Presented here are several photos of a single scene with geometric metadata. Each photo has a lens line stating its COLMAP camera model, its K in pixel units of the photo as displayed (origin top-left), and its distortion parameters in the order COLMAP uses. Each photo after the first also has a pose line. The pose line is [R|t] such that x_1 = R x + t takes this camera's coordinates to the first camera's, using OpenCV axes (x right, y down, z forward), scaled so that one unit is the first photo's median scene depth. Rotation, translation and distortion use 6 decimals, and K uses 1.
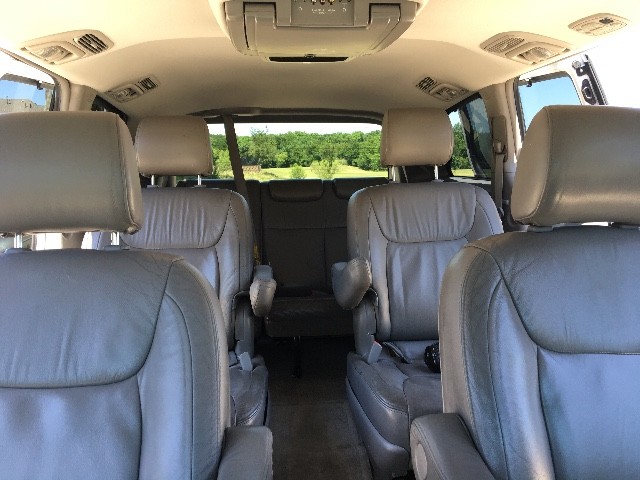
lens RADIAL K [[551.9, 0, 320.0], [0, 551.9, 236.3], [0, 0, 1]] dist [0.068819, -0.102642]
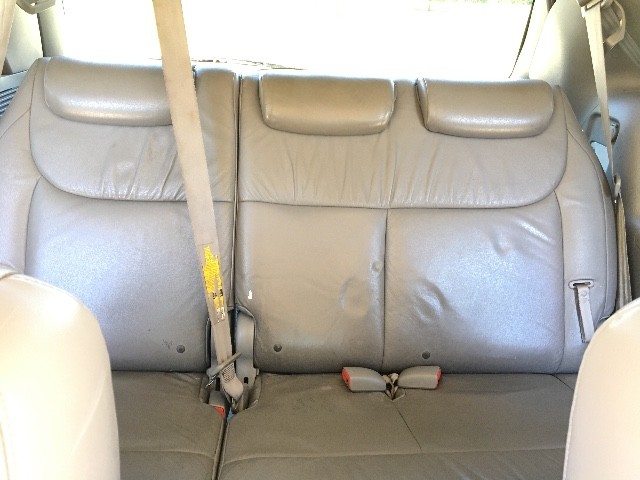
lens RADIAL K [[551.9, 0, 317.0], [0, 551.9, 240.3], [0, 0, 1]] dist [0.068819, -0.102642]
pose [[0.996947, 0.078072, 0.000935, -0.066022], [-0.074846, 0.952211, 0.296128, -0.166418], [0.022229, -0.295294, 0.955148, 0.906256]]
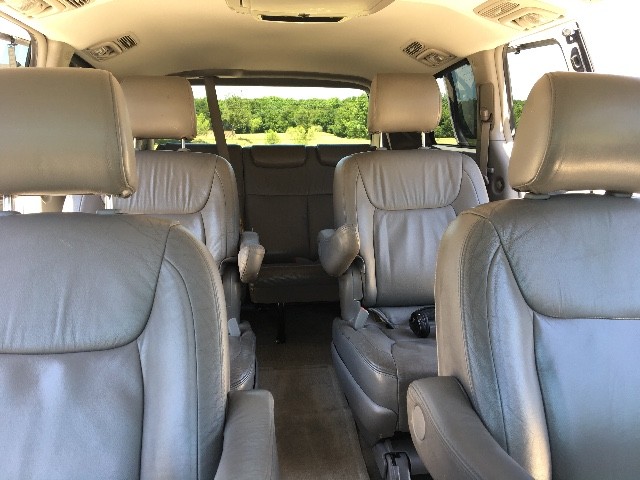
lens RADIAL K [[551.9, 0, 321.9], [0, 551.9, 236.9], [0, 0, 1]] dist [0.068819, -0.102642]
pose [[0.998716, 0.006295, 0.050260, -0.024041], [-0.009297, 0.998172, 0.059718, 0.001866], [-0.049792, -0.060109, 0.996949, 0.005317]]
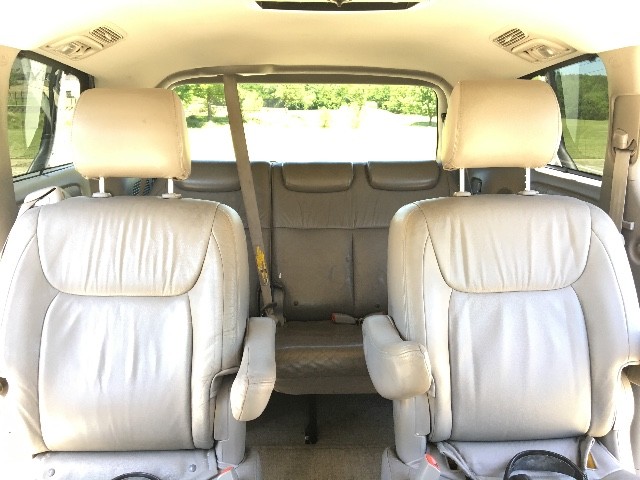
lens RADIAL K [[551.9, 0, 315.9], [0, 551.9, 231.4], [0, 0, 1]] dist [0.068819, -0.102642]
pose [[0.998117, 0.032284, -0.052163, -0.005818], [-0.027241, 0.995137, 0.094656, -0.123632], [0.054965, -0.093057, 0.994143, 0.362412]]
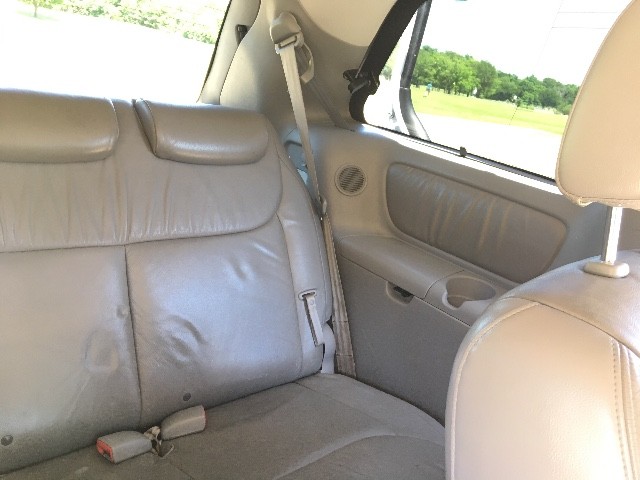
lens RADIAL K [[551.9, 0, 322.8], [0, 551.9, 240.3], [0, 0, 1]] dist [0.068819, -0.102642]
pose [[0.793132, -0.020078, 0.608719, -0.169834], [-0.129559, 0.971019, 0.200838, -0.163157], [-0.595111, -0.238156, 0.767545, 0.971640]]
